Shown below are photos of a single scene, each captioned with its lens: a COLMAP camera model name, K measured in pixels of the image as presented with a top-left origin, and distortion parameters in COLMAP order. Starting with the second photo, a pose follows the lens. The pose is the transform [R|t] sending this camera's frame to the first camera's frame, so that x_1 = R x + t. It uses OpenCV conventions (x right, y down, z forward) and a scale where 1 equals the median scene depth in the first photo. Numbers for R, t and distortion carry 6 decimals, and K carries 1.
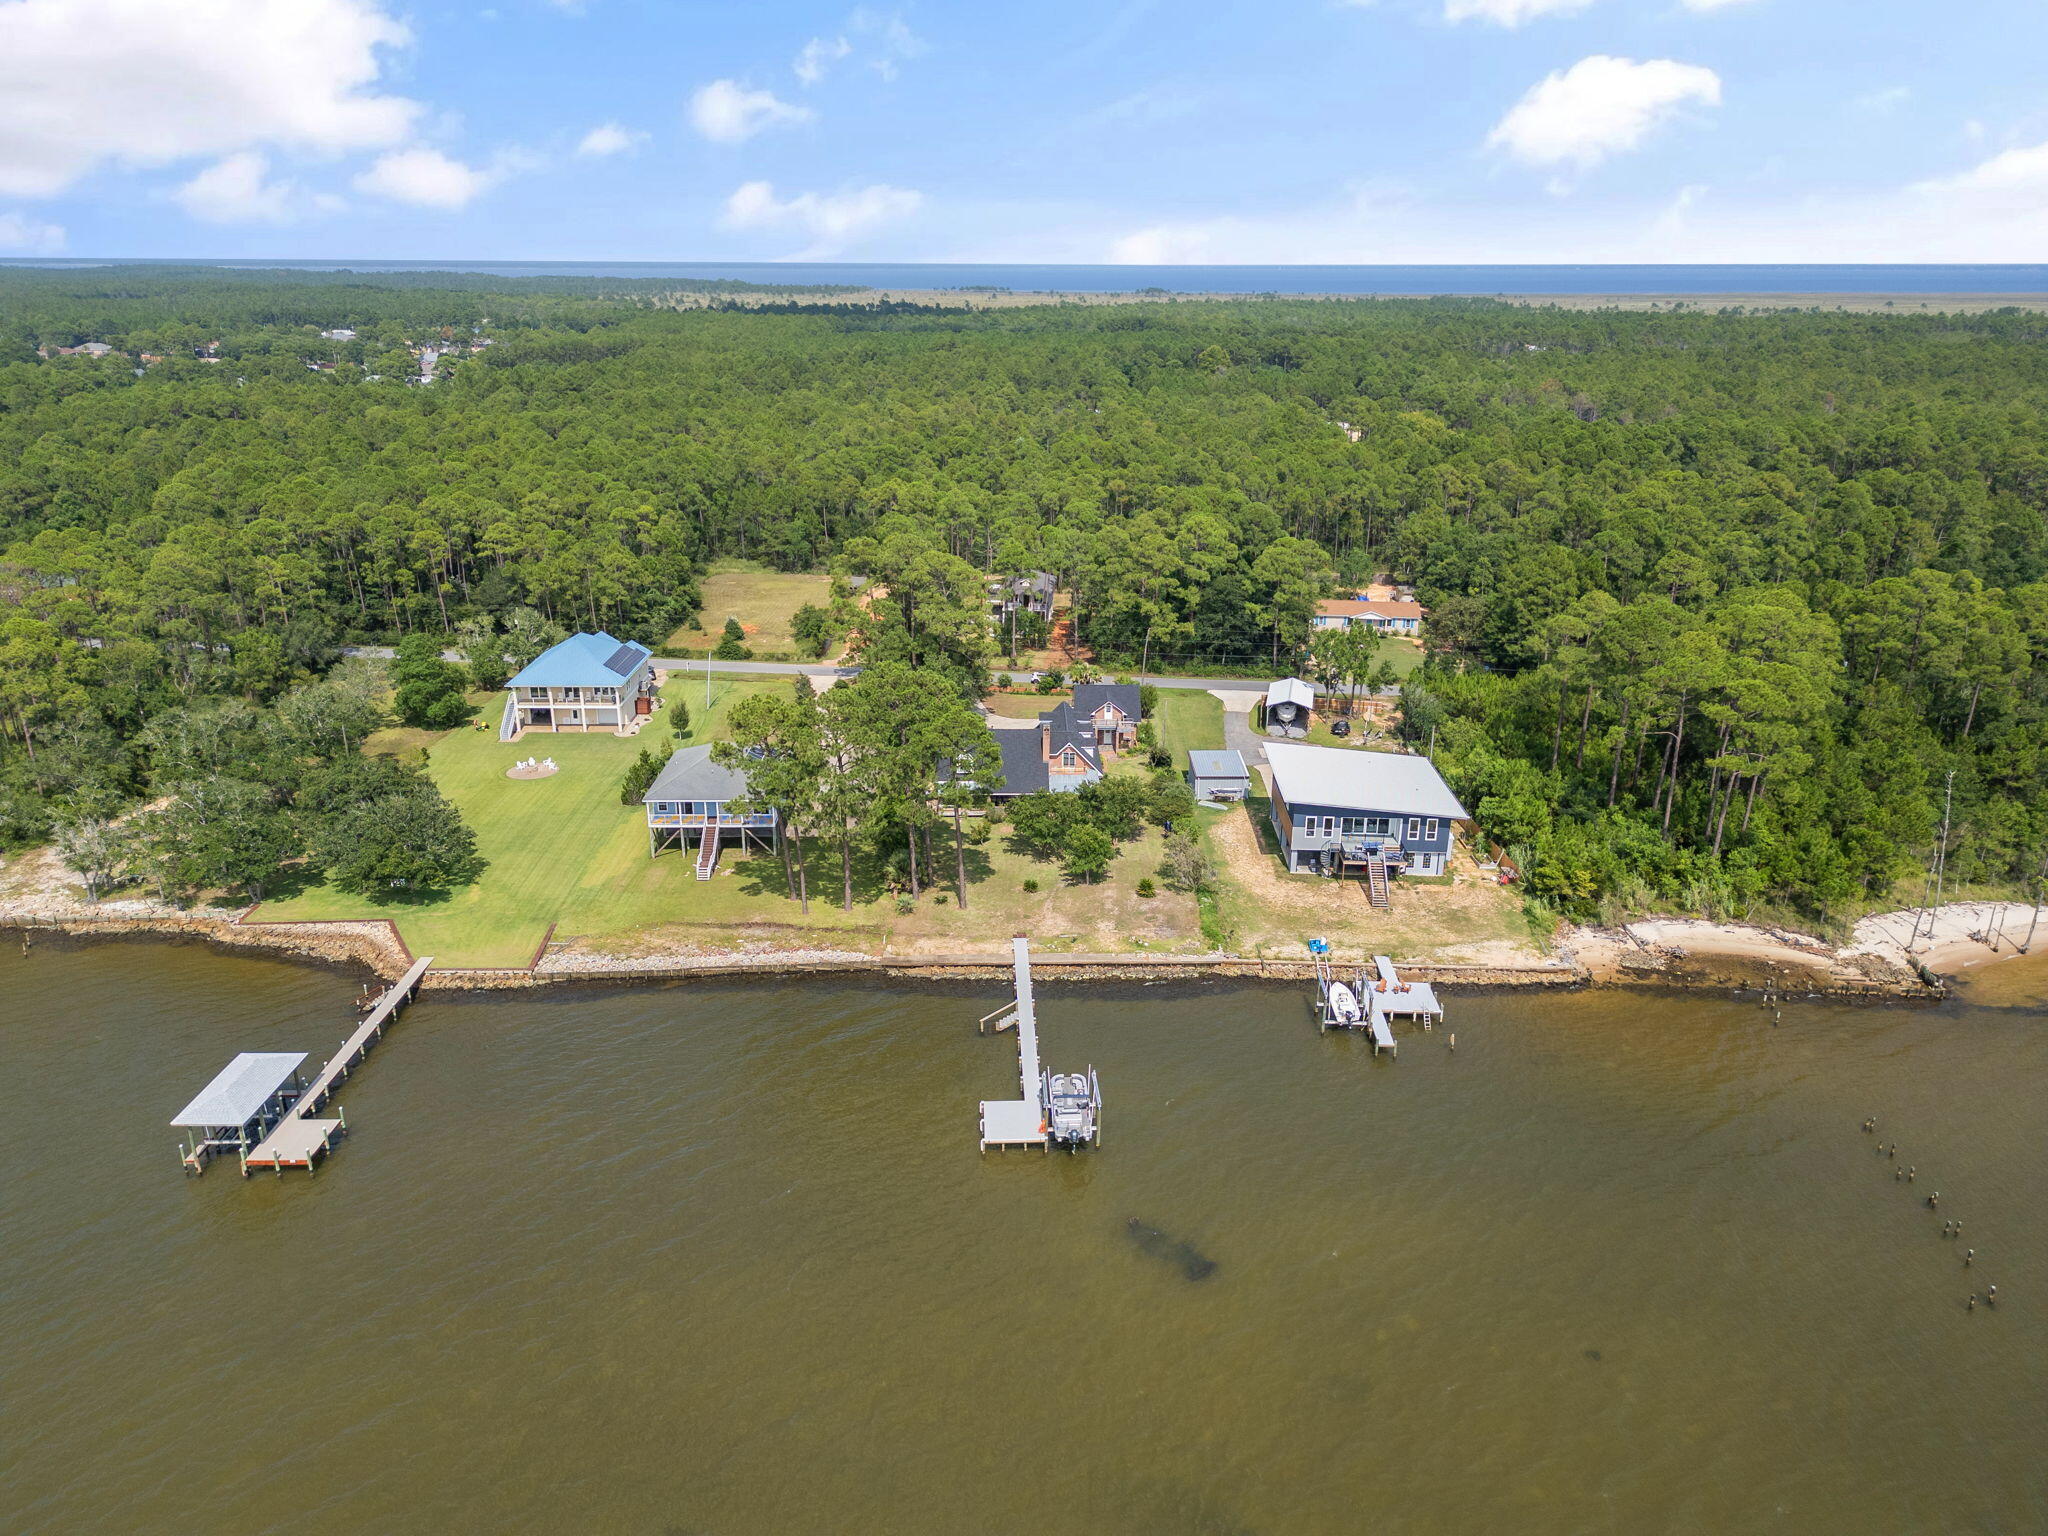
lens RADIAL K [[1427.5, 0, 1024.0], [0, 1427.5, 768.0], [0, 0, 1]] dist [0.079610, -0.086752]
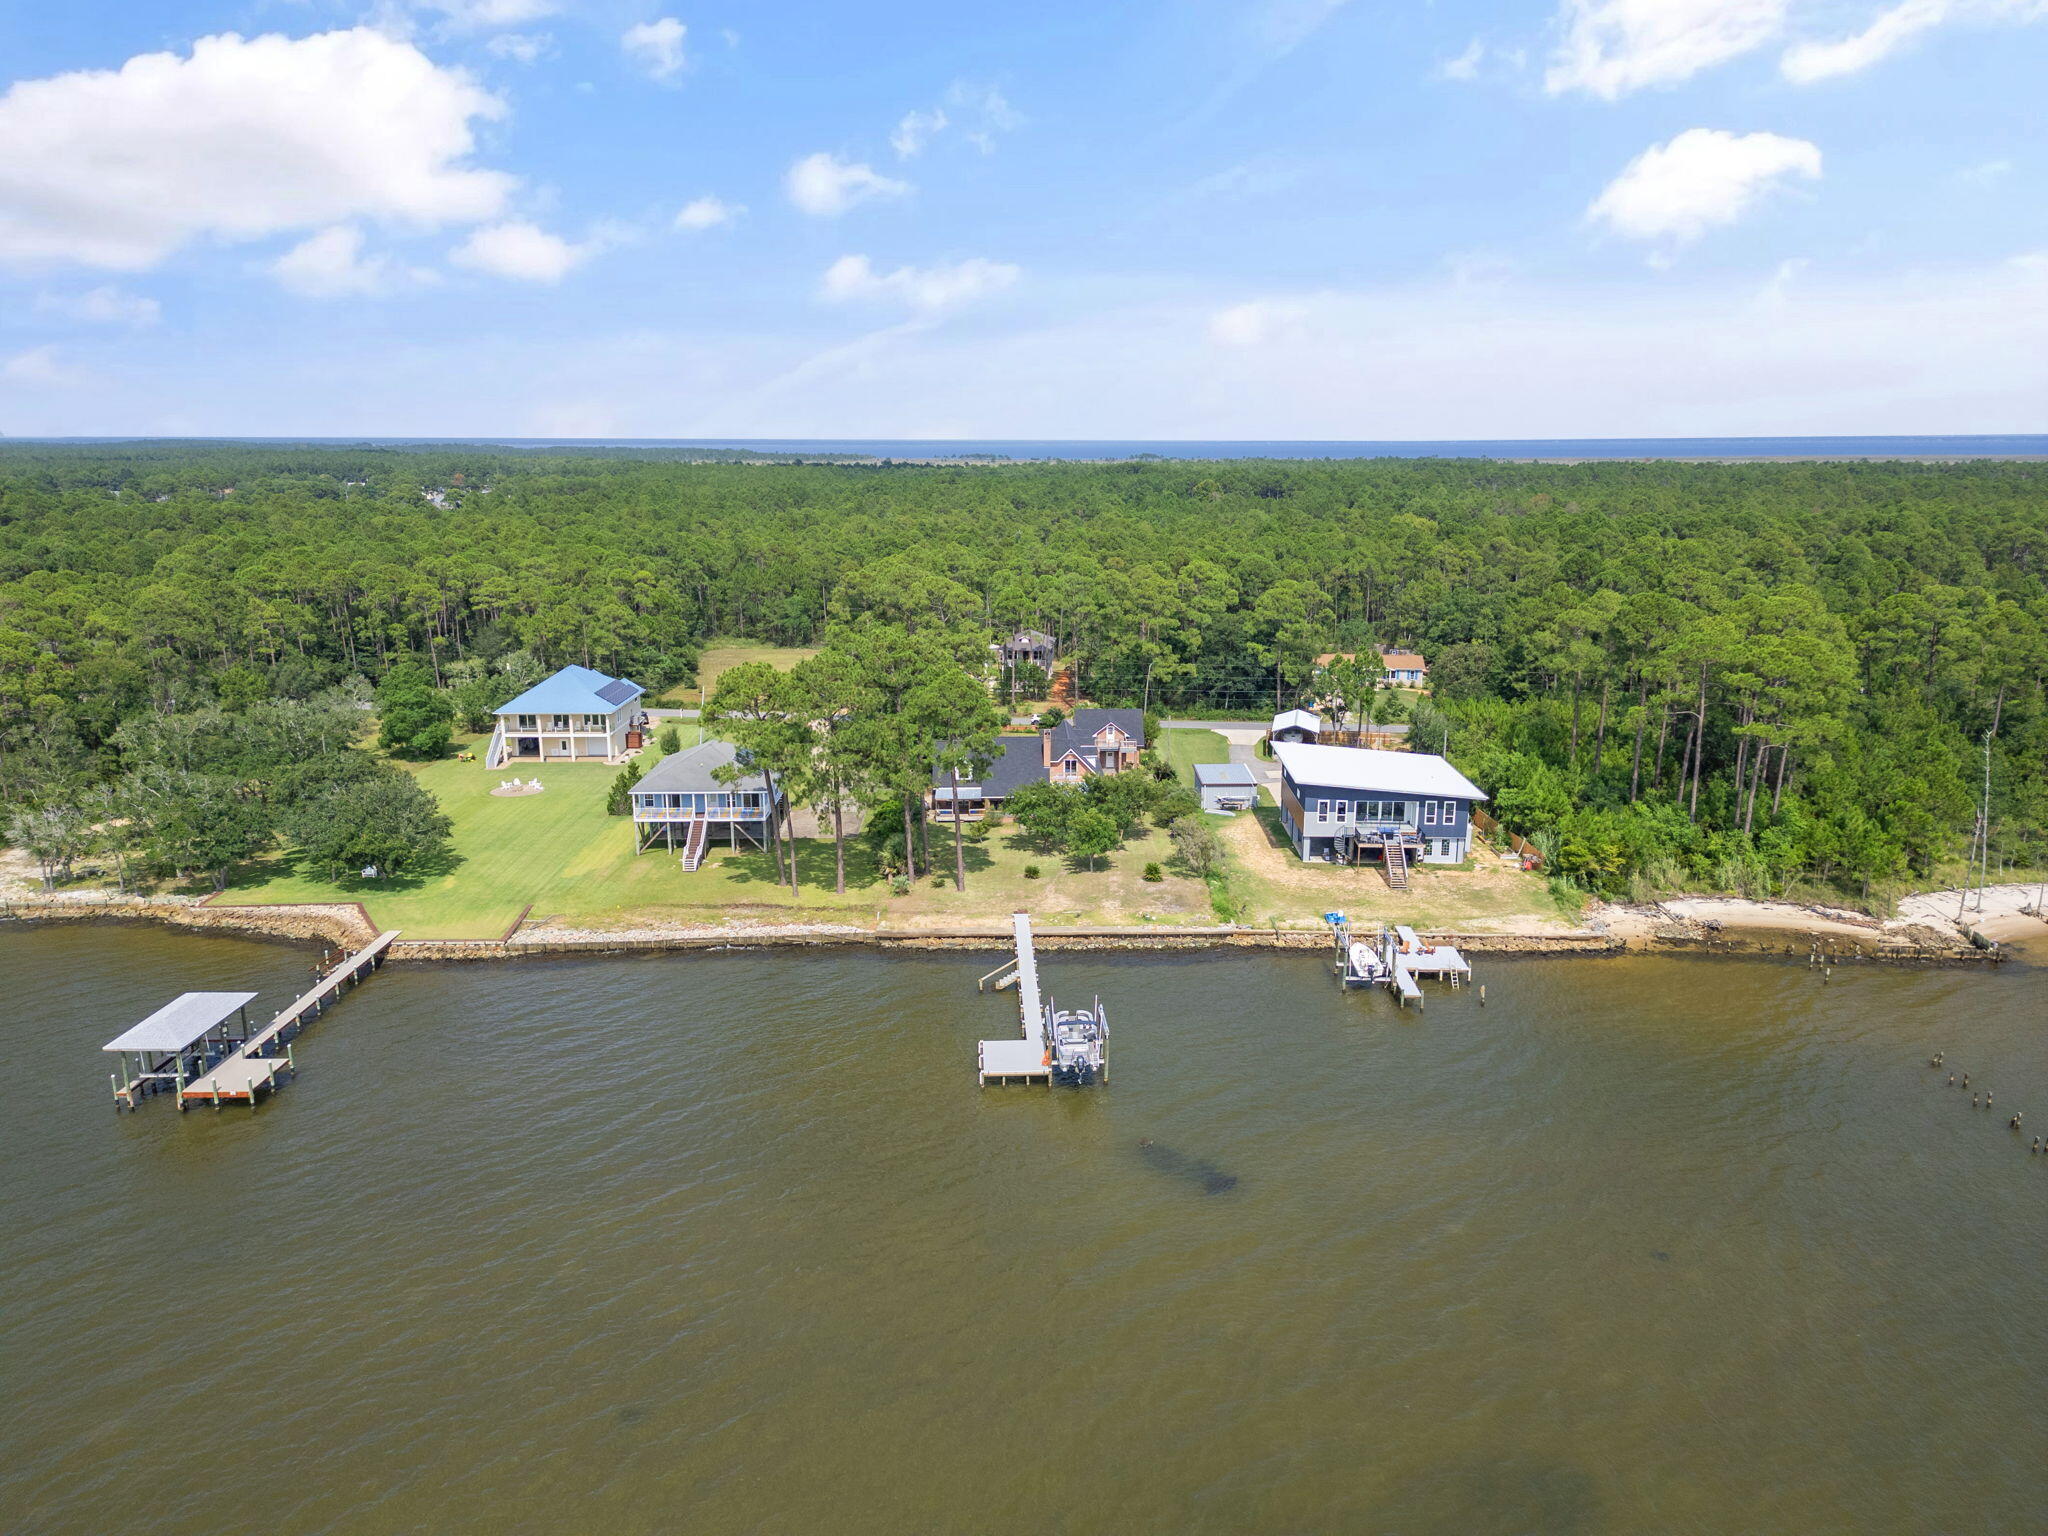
lens RADIAL K [[1427.5, 0, 1024.0], [0, 1427.5, 768.0], [0, 0, 1]] dist [0.079610, -0.086752]
pose [[0.999984, -0.005725, 0.000284, -0.000481], [0.005722, 0.993991, -0.109308, 0.118588], [0.000344, 0.109308, 0.994008, 0.042900]]
